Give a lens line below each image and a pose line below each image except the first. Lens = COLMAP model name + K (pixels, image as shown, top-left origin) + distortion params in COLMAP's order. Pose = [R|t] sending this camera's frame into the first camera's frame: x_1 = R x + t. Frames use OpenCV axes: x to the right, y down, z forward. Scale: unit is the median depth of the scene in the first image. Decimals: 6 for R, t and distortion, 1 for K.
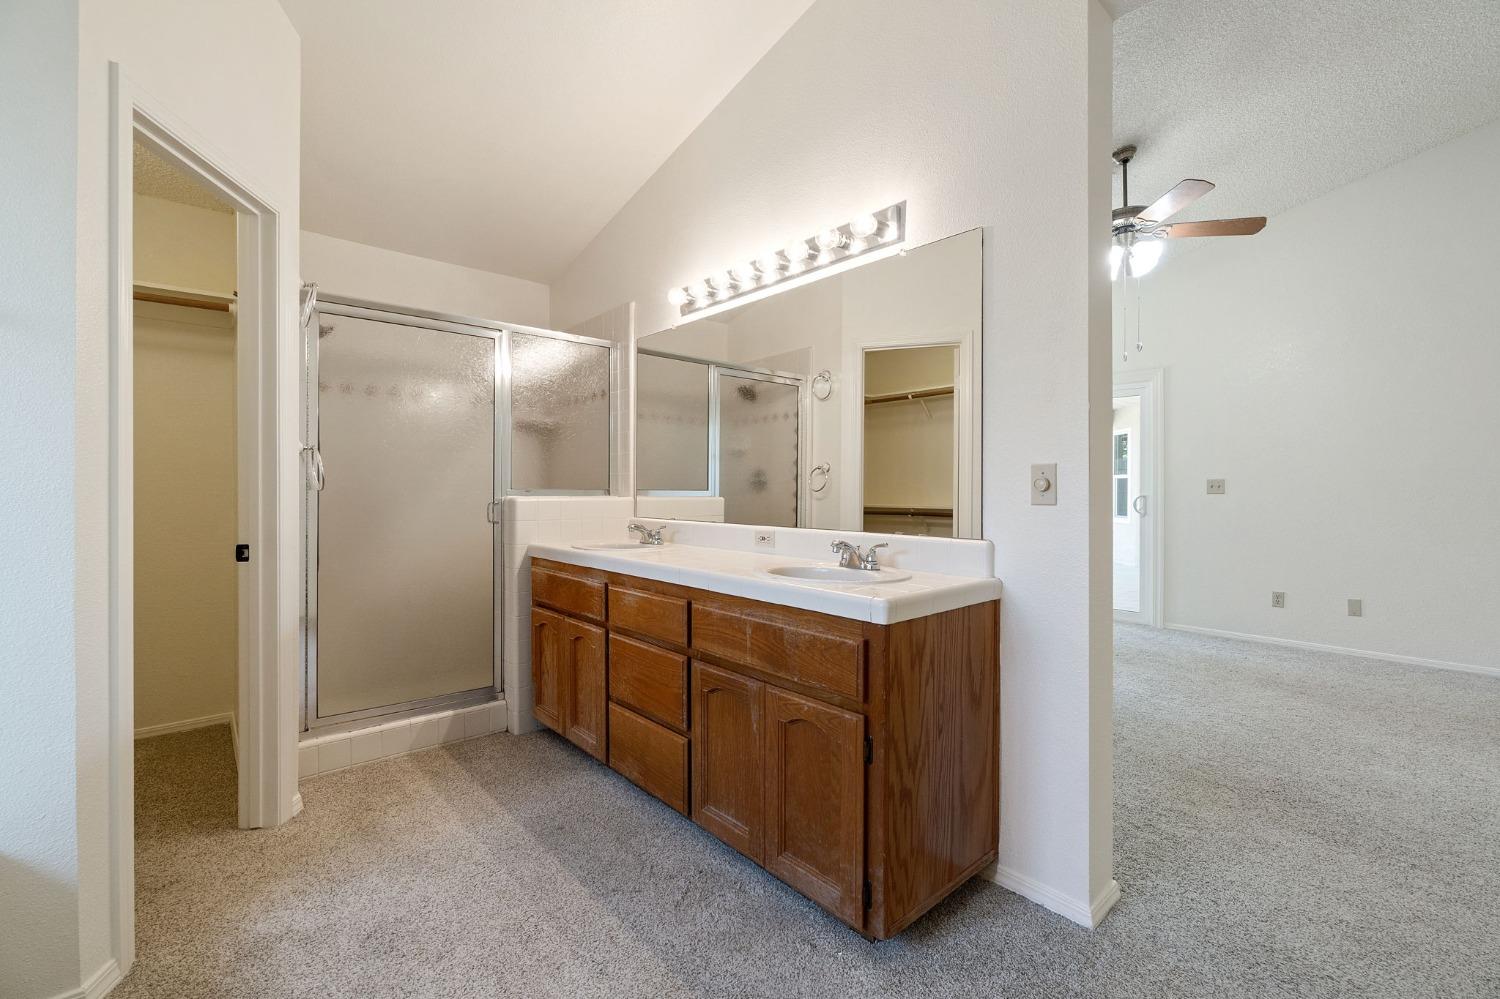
lens RADIAL K [[647.0, 0, 748.8], [0, 647.0, 487.9], [0, 0, 1]] dist [-0.001128, -0.000507]
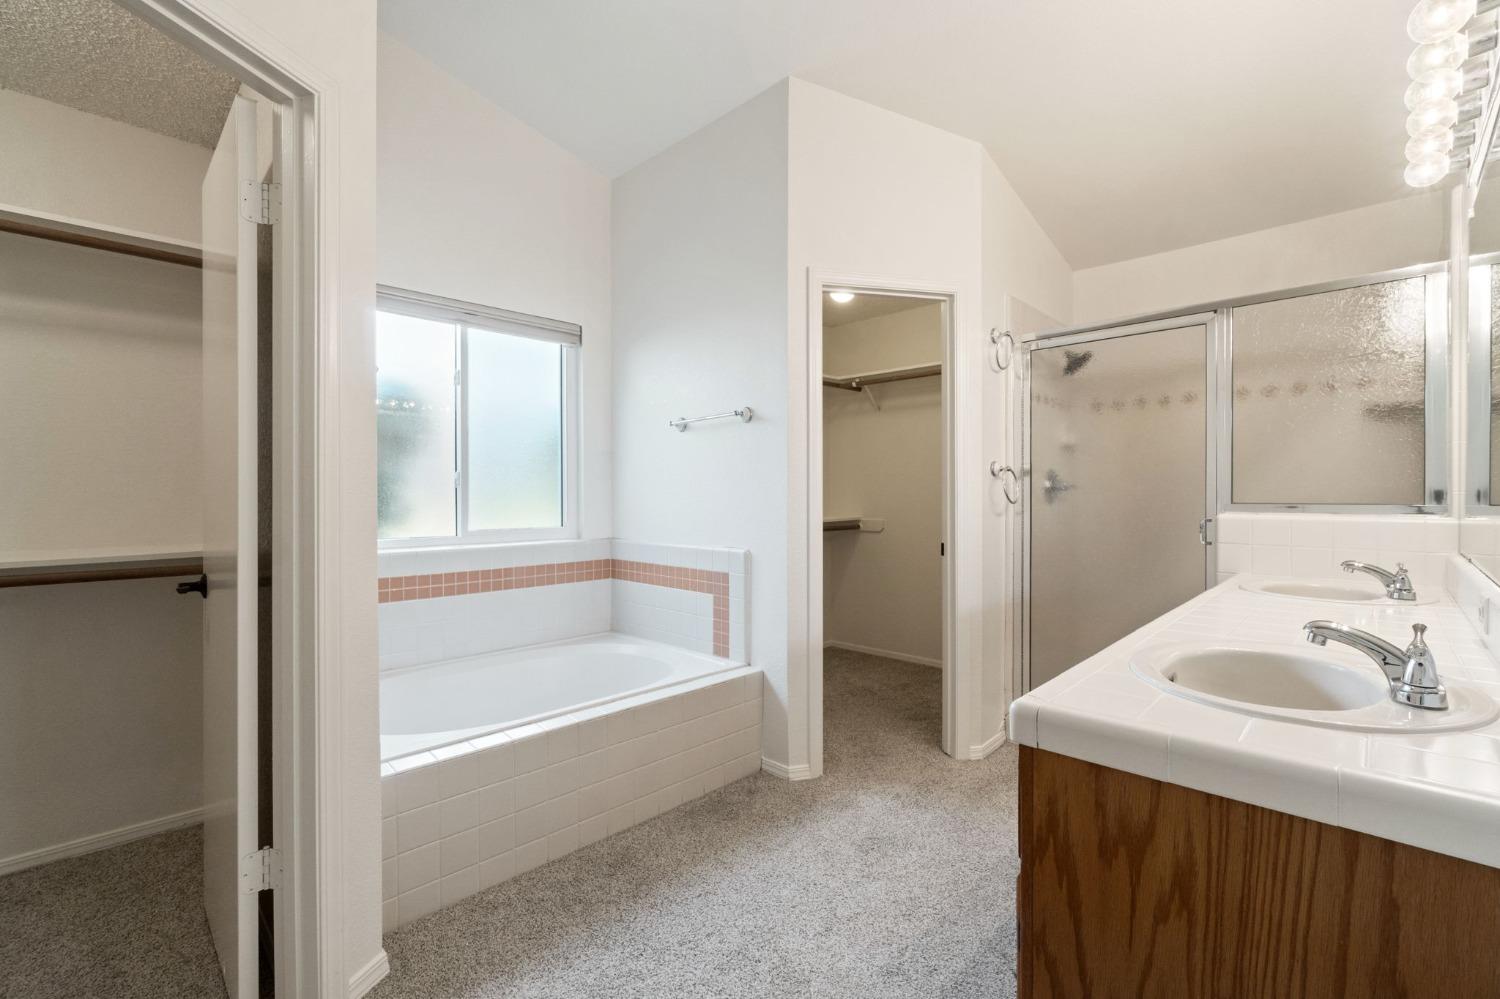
lens RADIAL K [[647.0, 0, 748.4], [0, 647.0, 495.7], [0, 0, 1]] dist [-0.001128, -0.000507]
pose [[0.102518, 0.011770, -0.994661, 0.717853], [-0.011492, 0.999877, 0.010647, -0.022522], [0.994665, 0.010339, 0.102641, 0.618812]]
